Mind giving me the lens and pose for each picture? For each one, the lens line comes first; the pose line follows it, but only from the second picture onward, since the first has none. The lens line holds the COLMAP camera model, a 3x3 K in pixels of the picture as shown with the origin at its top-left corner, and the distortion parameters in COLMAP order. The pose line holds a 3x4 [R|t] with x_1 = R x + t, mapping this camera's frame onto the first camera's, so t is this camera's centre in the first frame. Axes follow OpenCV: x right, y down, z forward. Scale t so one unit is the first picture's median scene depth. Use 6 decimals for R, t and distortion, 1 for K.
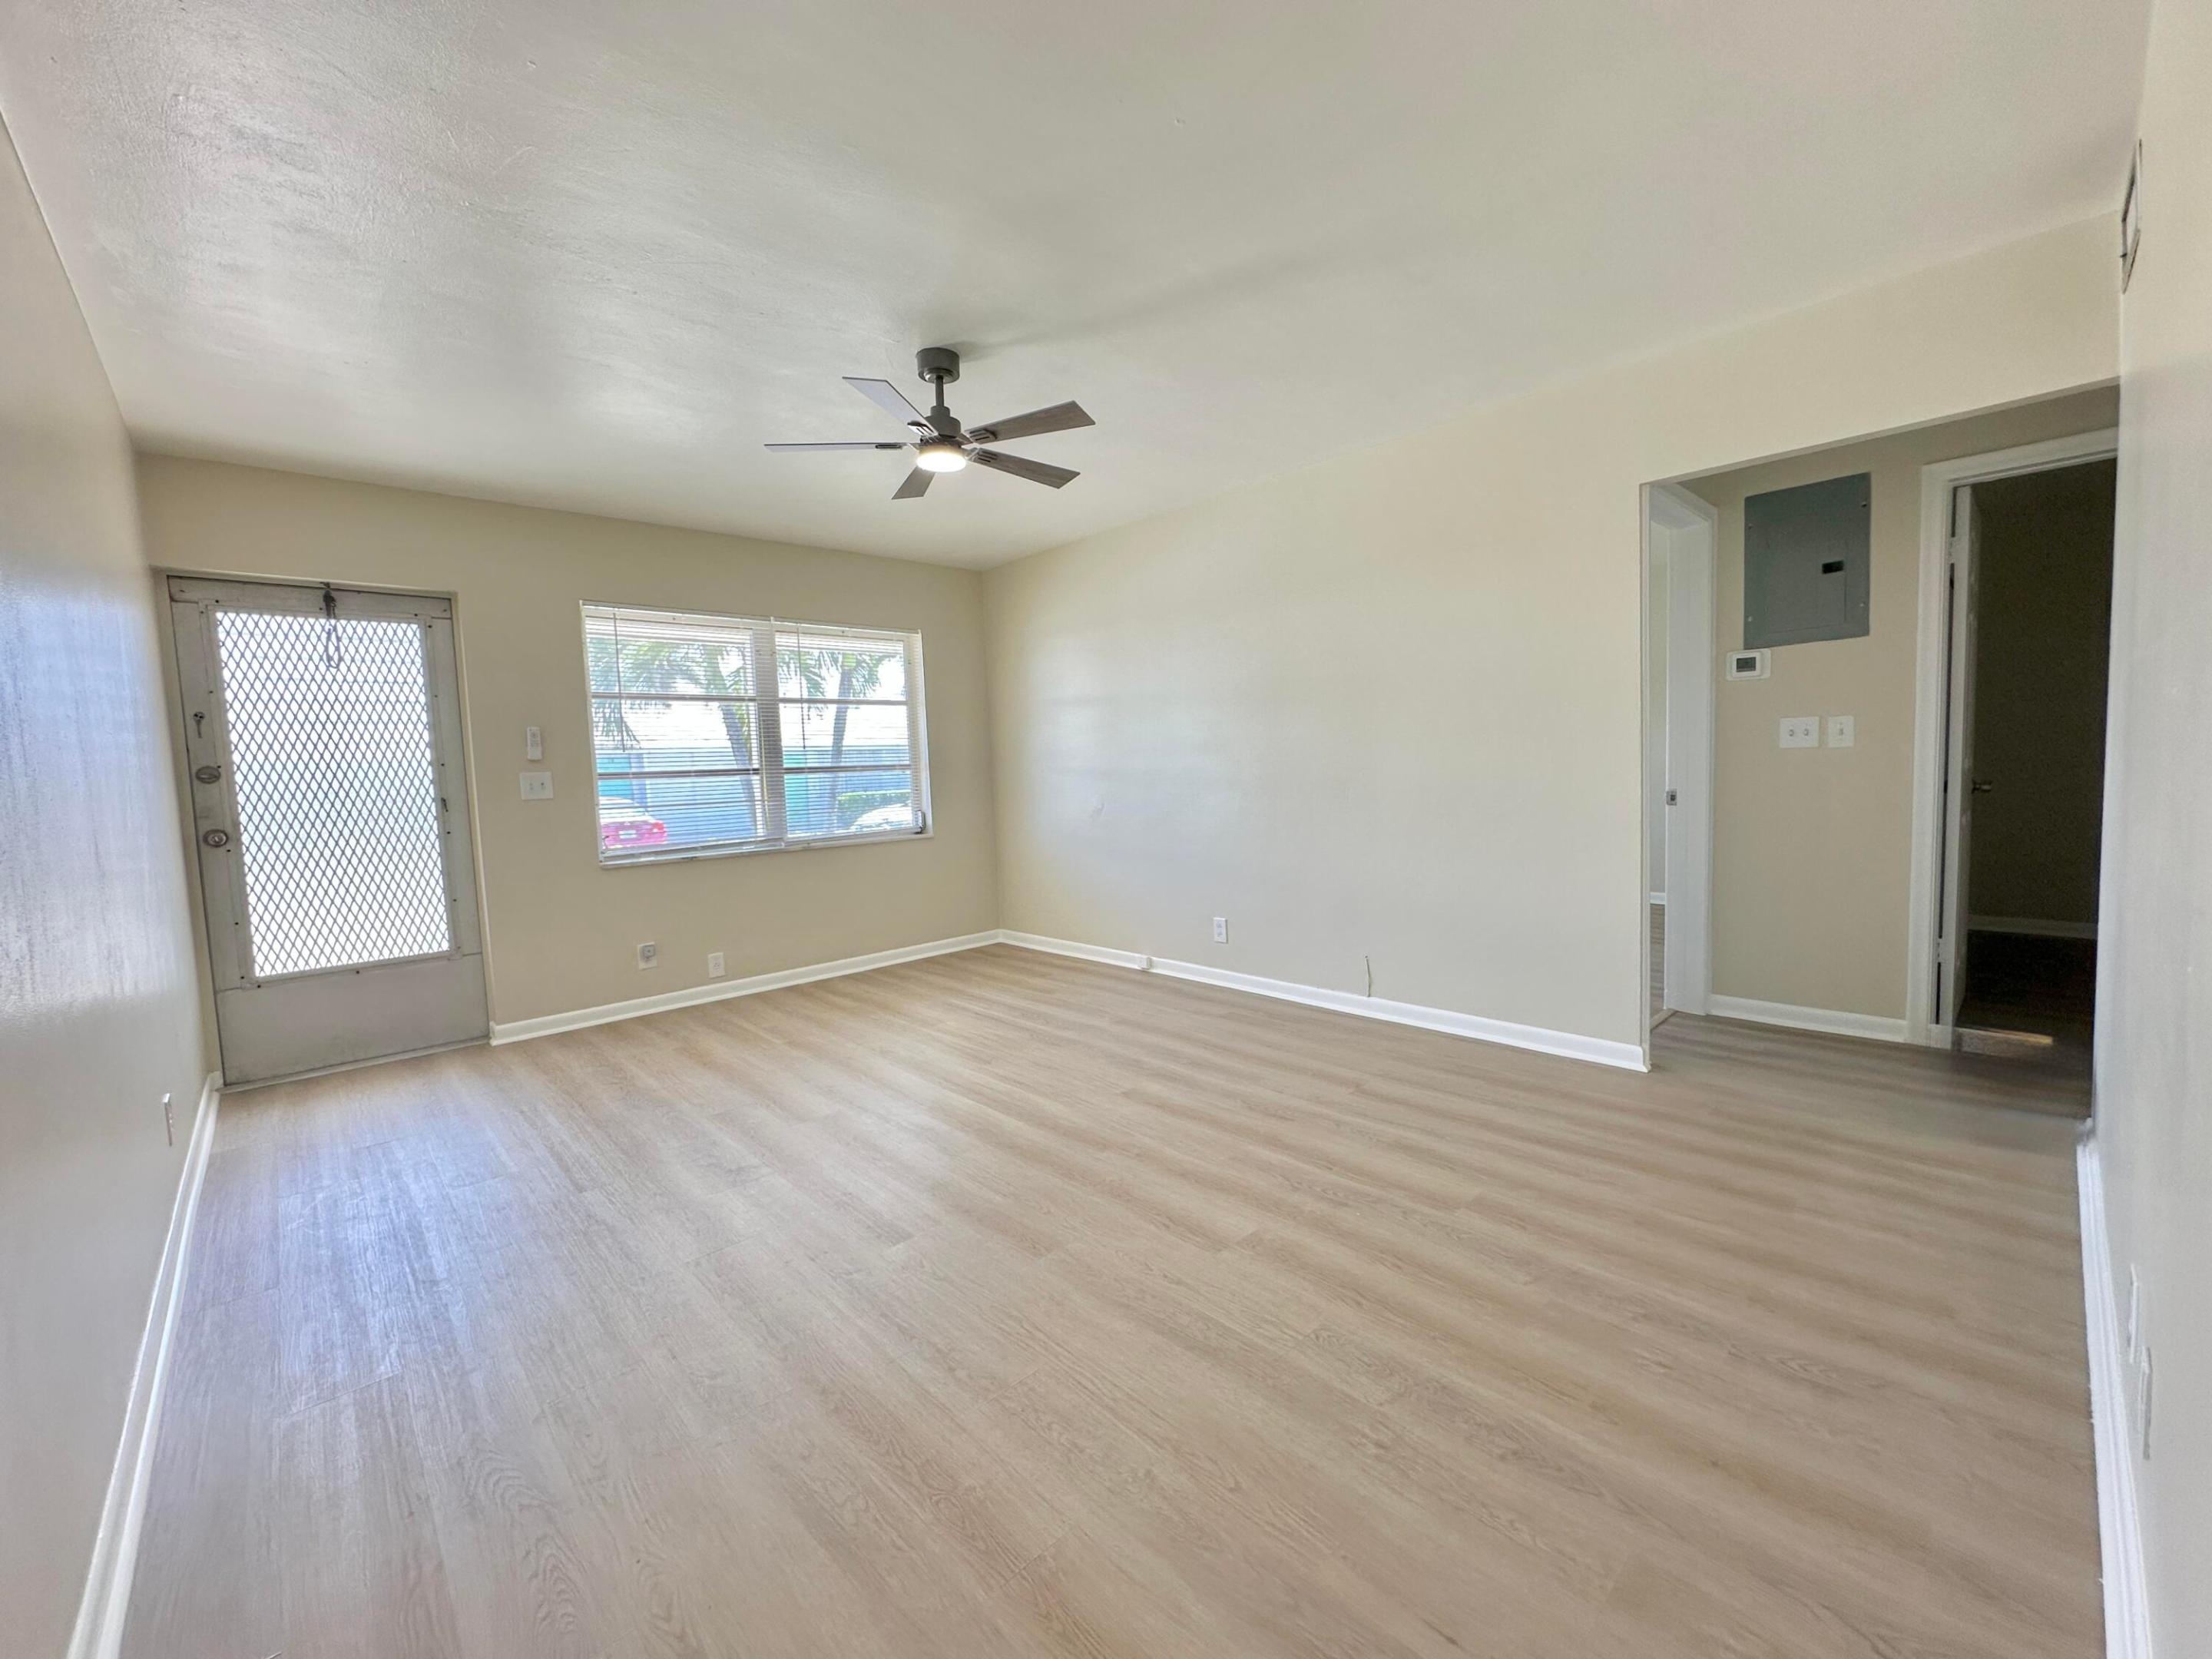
lens RADIAL K [[880.0, 0, 1099.3], [0, 880.0, 828.3], [0, 0, 1]] dist [0.000133, 0.001164]
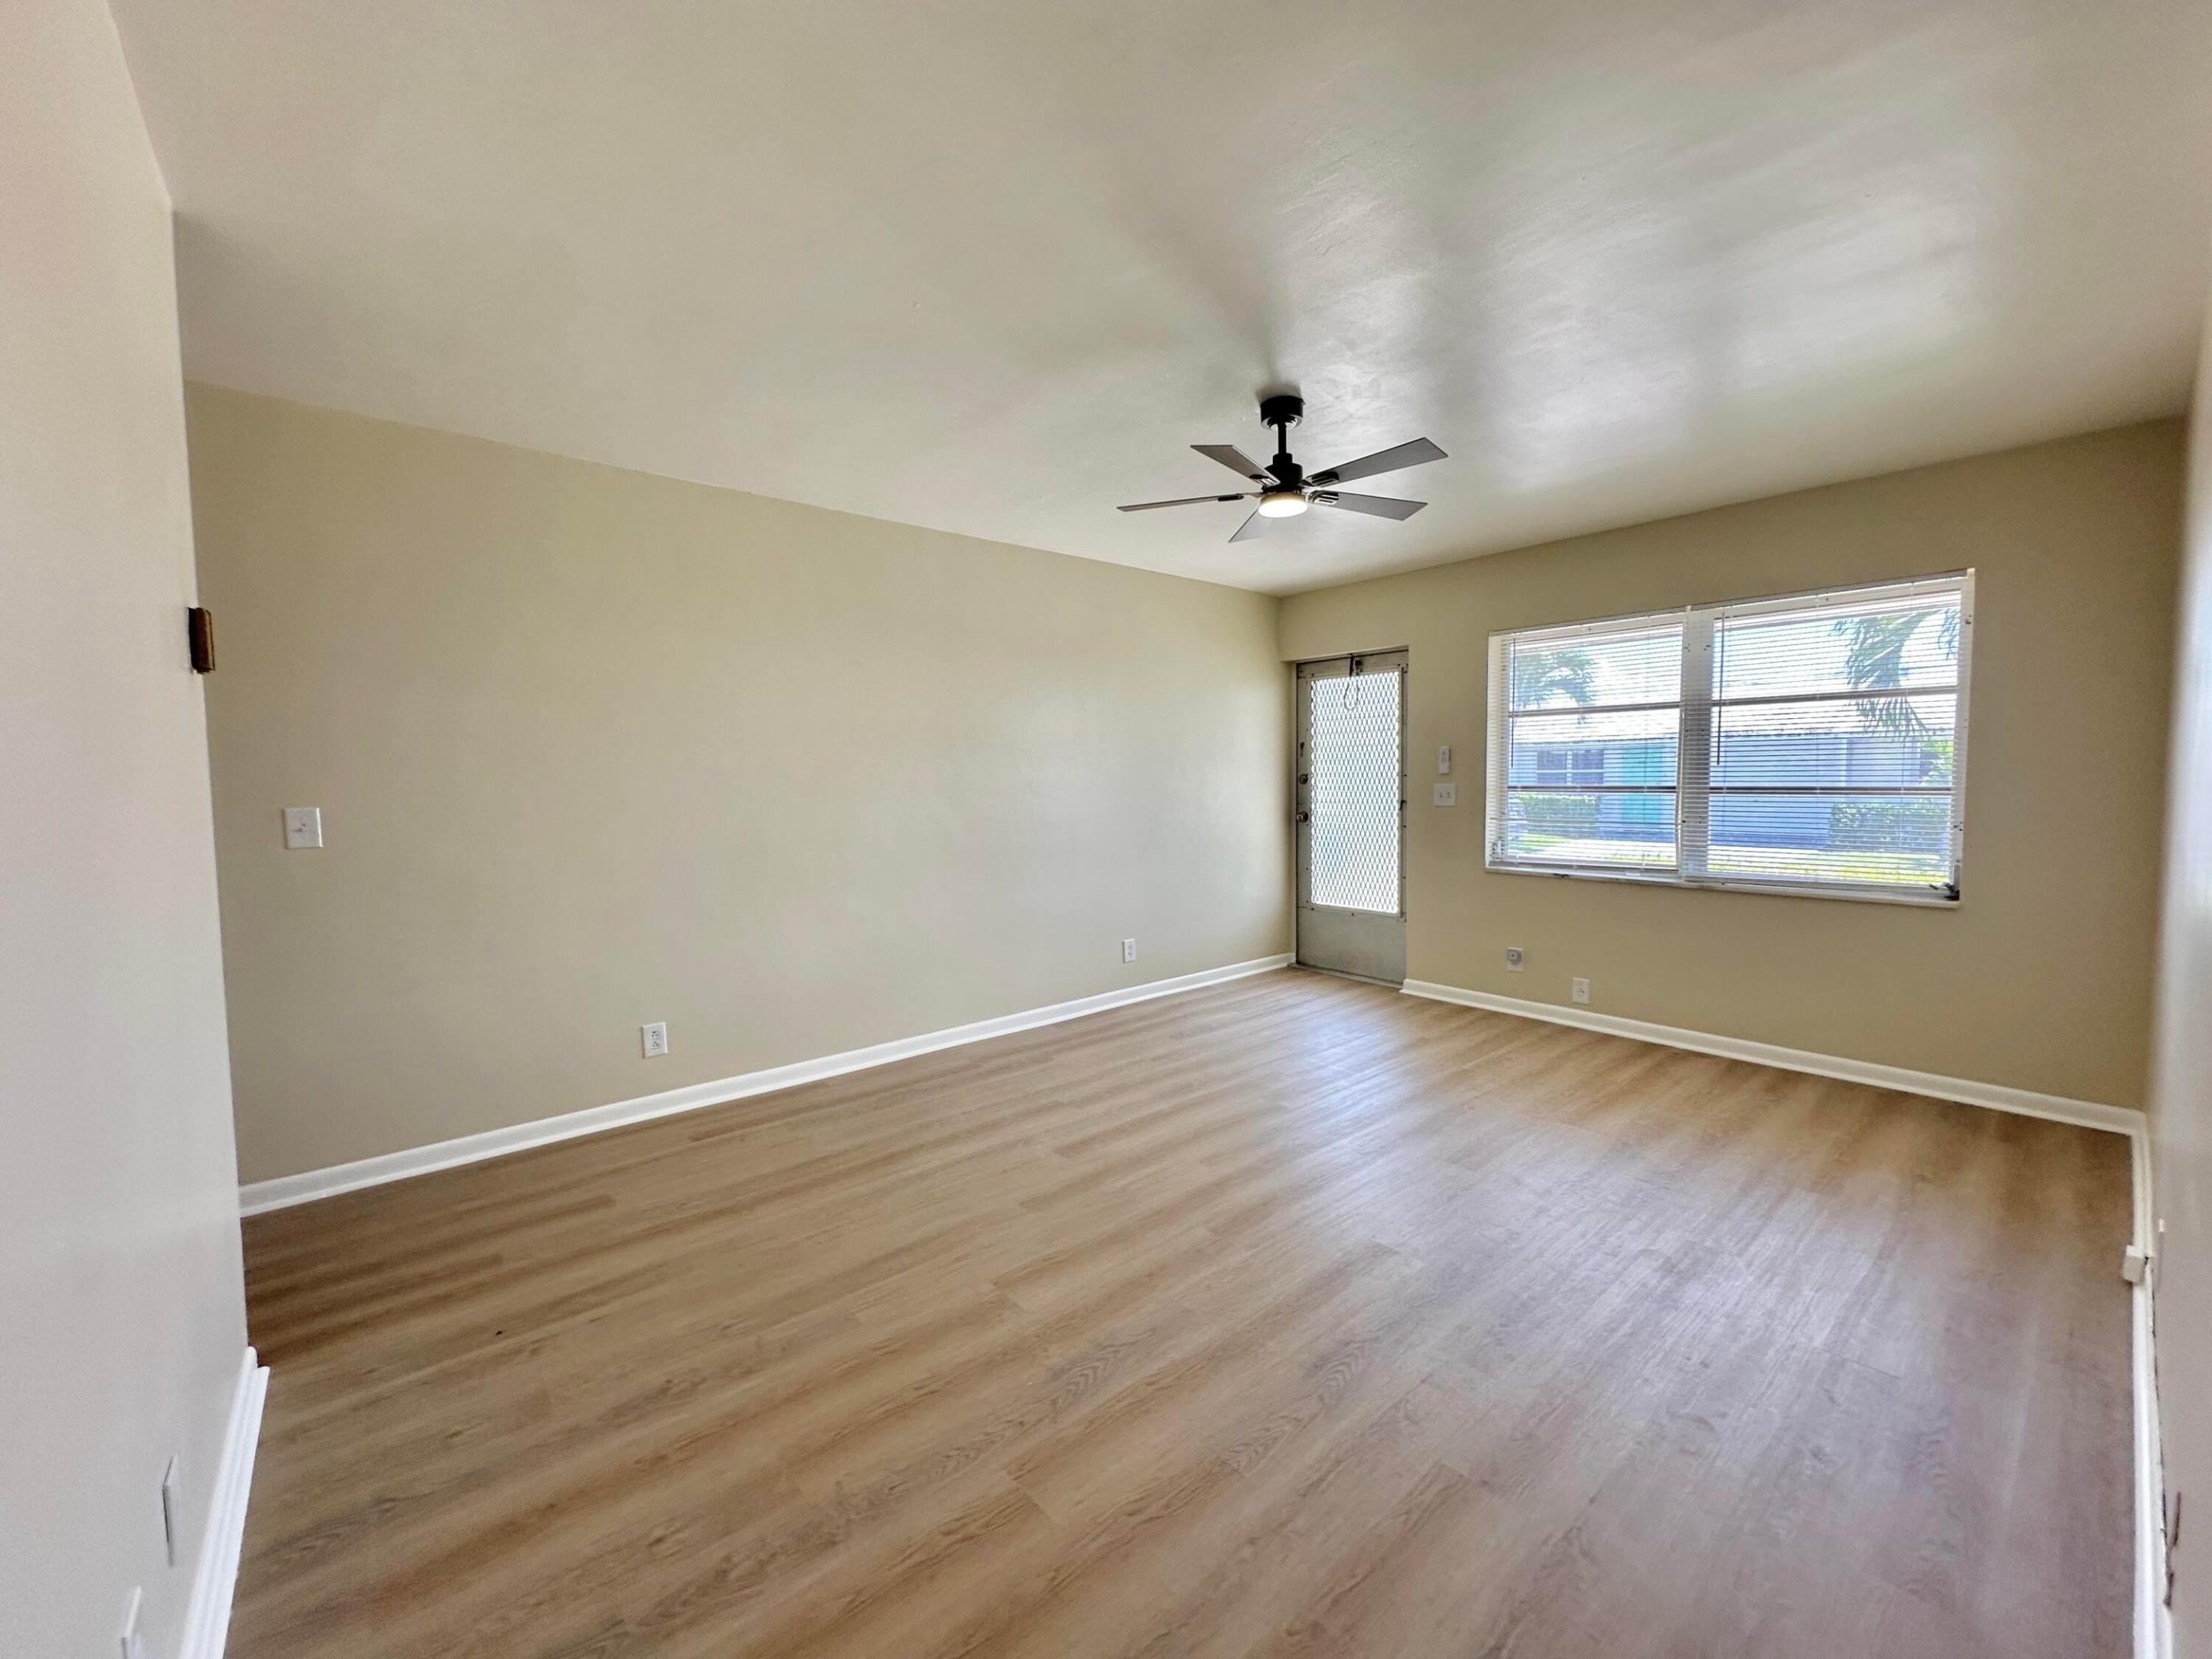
lens RADIAL K [[880.0, 0, 1109.3], [0, 880.0, 830.0], [0, 0, 1]] dist [0.000133, 0.001164]
pose [[-0.040896, 0.099362, -0.994211, 0.653570], [-0.058845, 0.993076, 0.101669, -0.107279], [0.997429, 0.062663, -0.034765, 0.652573]]
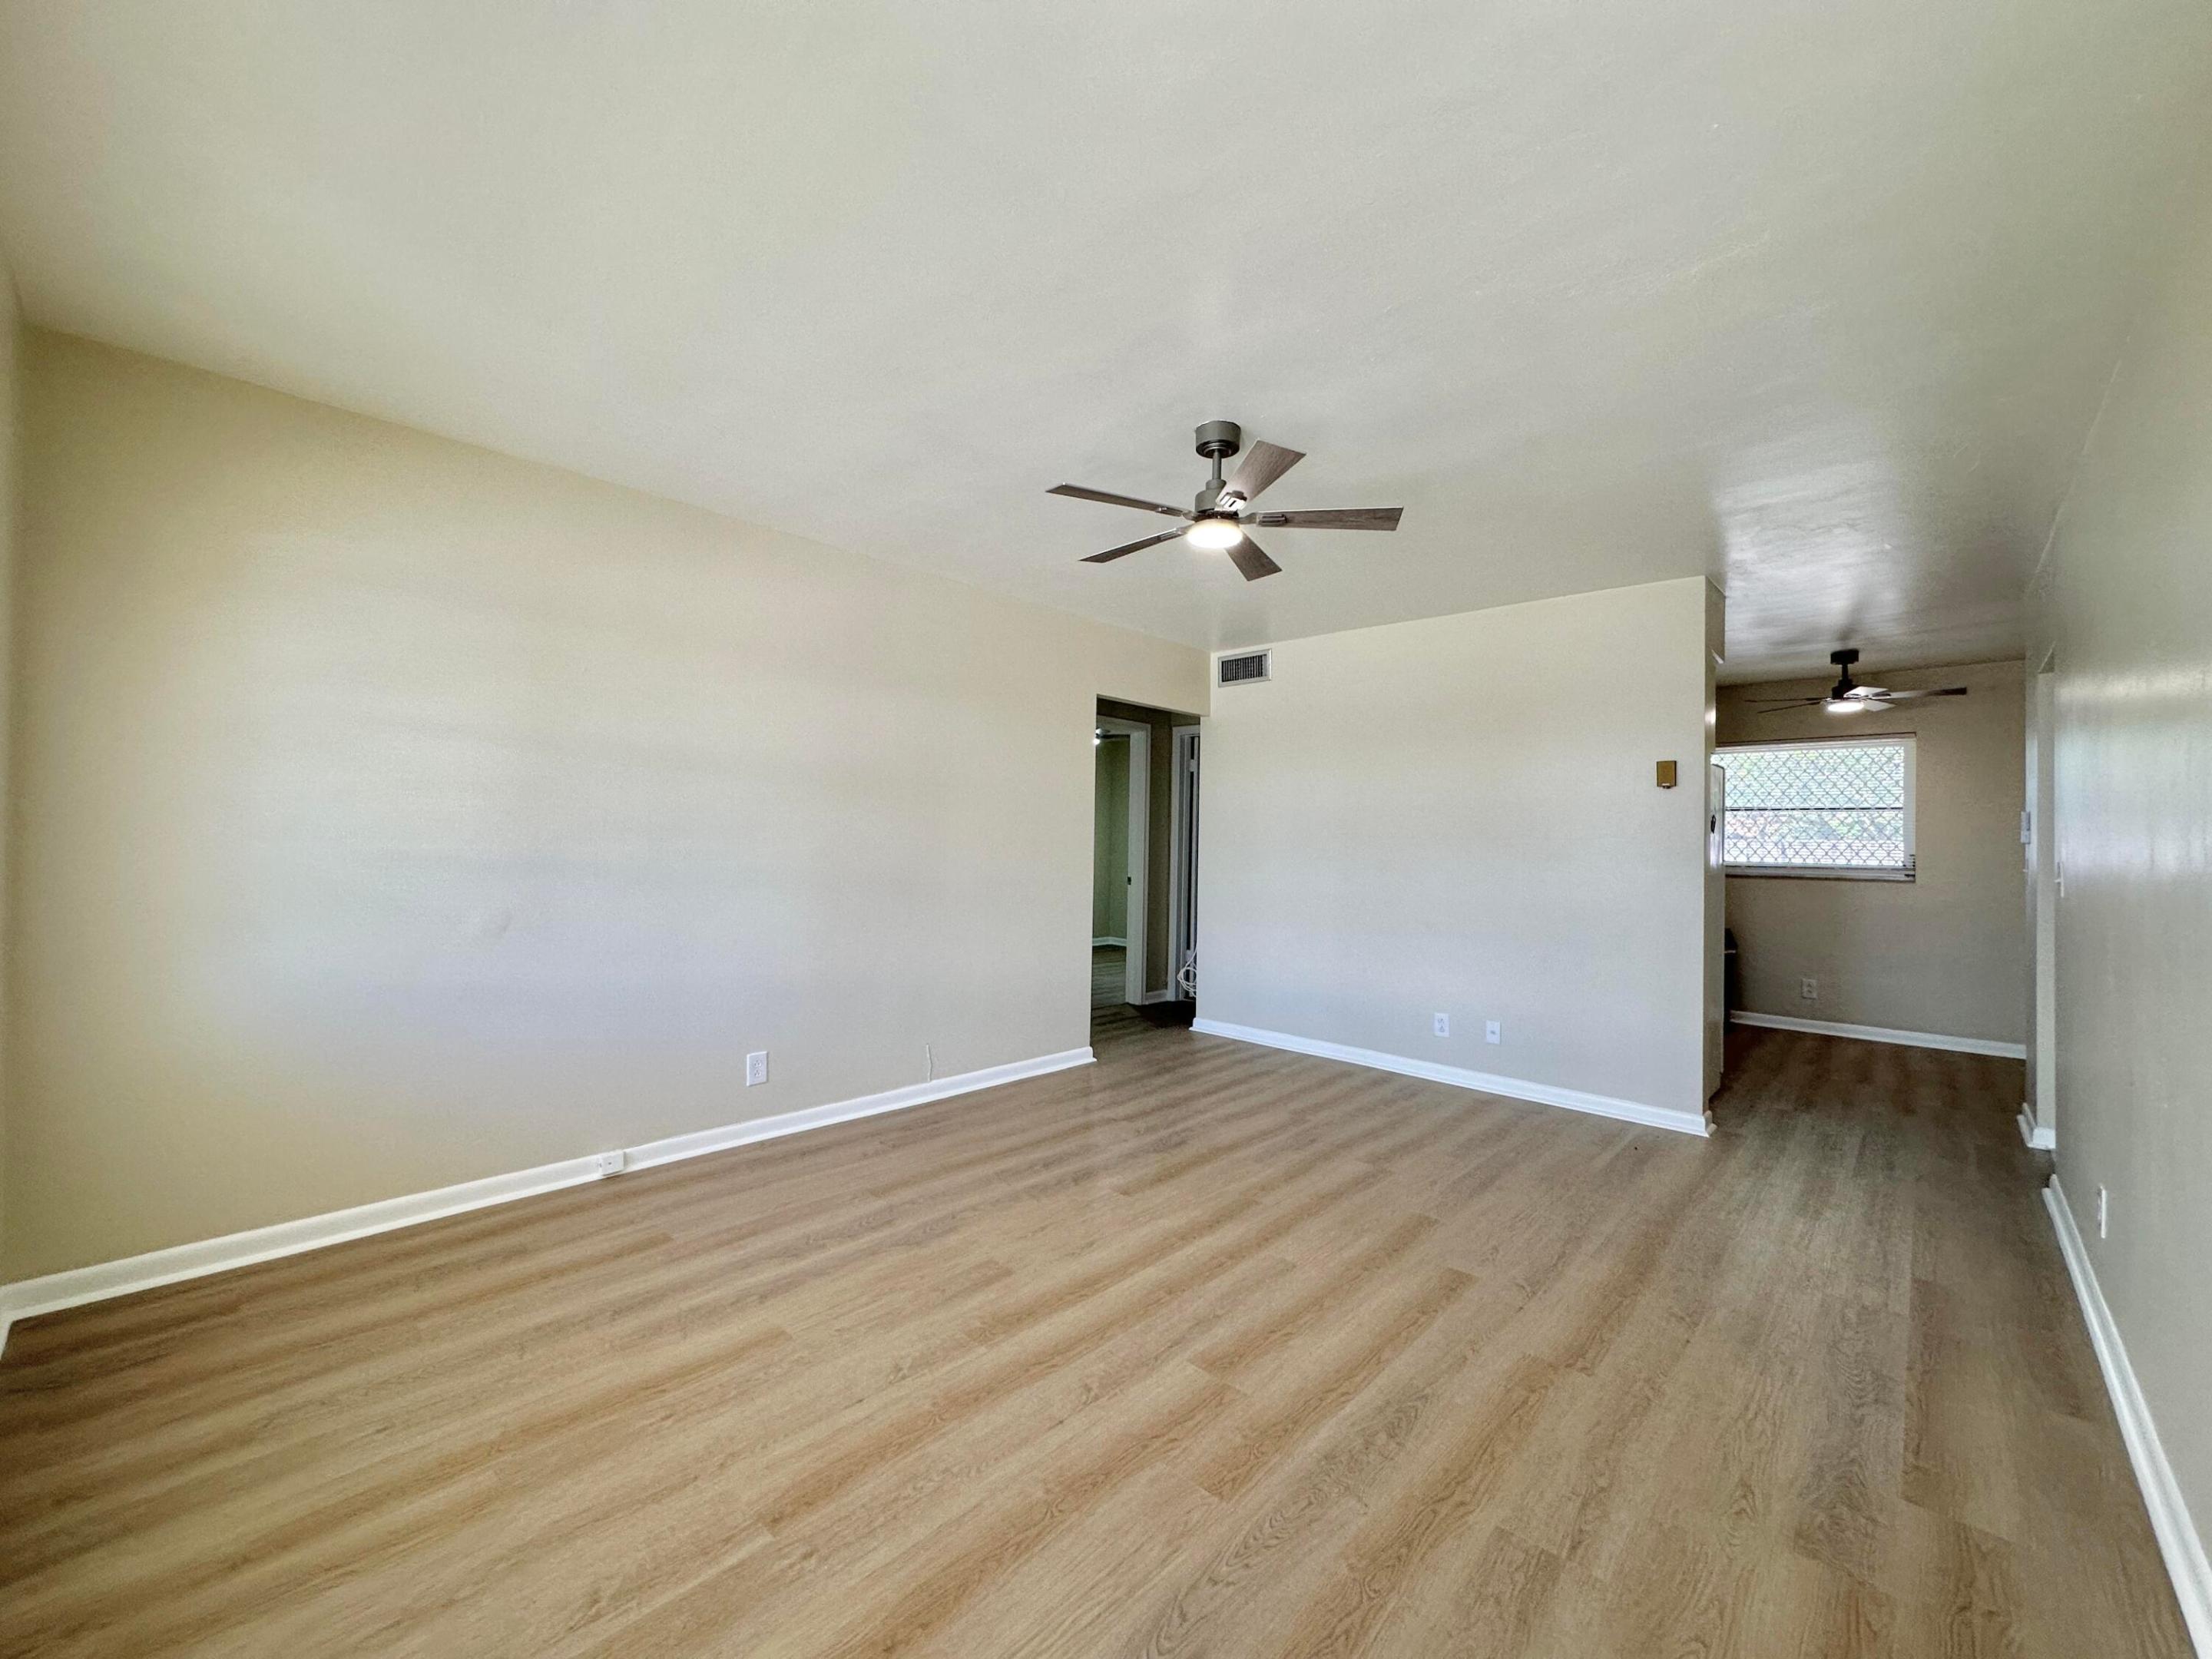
lens RADIAL K [[880.0, 0, 1113.2], [0, 880.0, 828.8], [0, 0, 1]] dist [0.000133, 0.001164]
pose [[-0.069655, 0.051967, 0.996217, -0.828366], [0.052800, 0.997434, -0.048339, -0.050868], [-0.996173, 0.049233, -0.072220, 0.906000]]
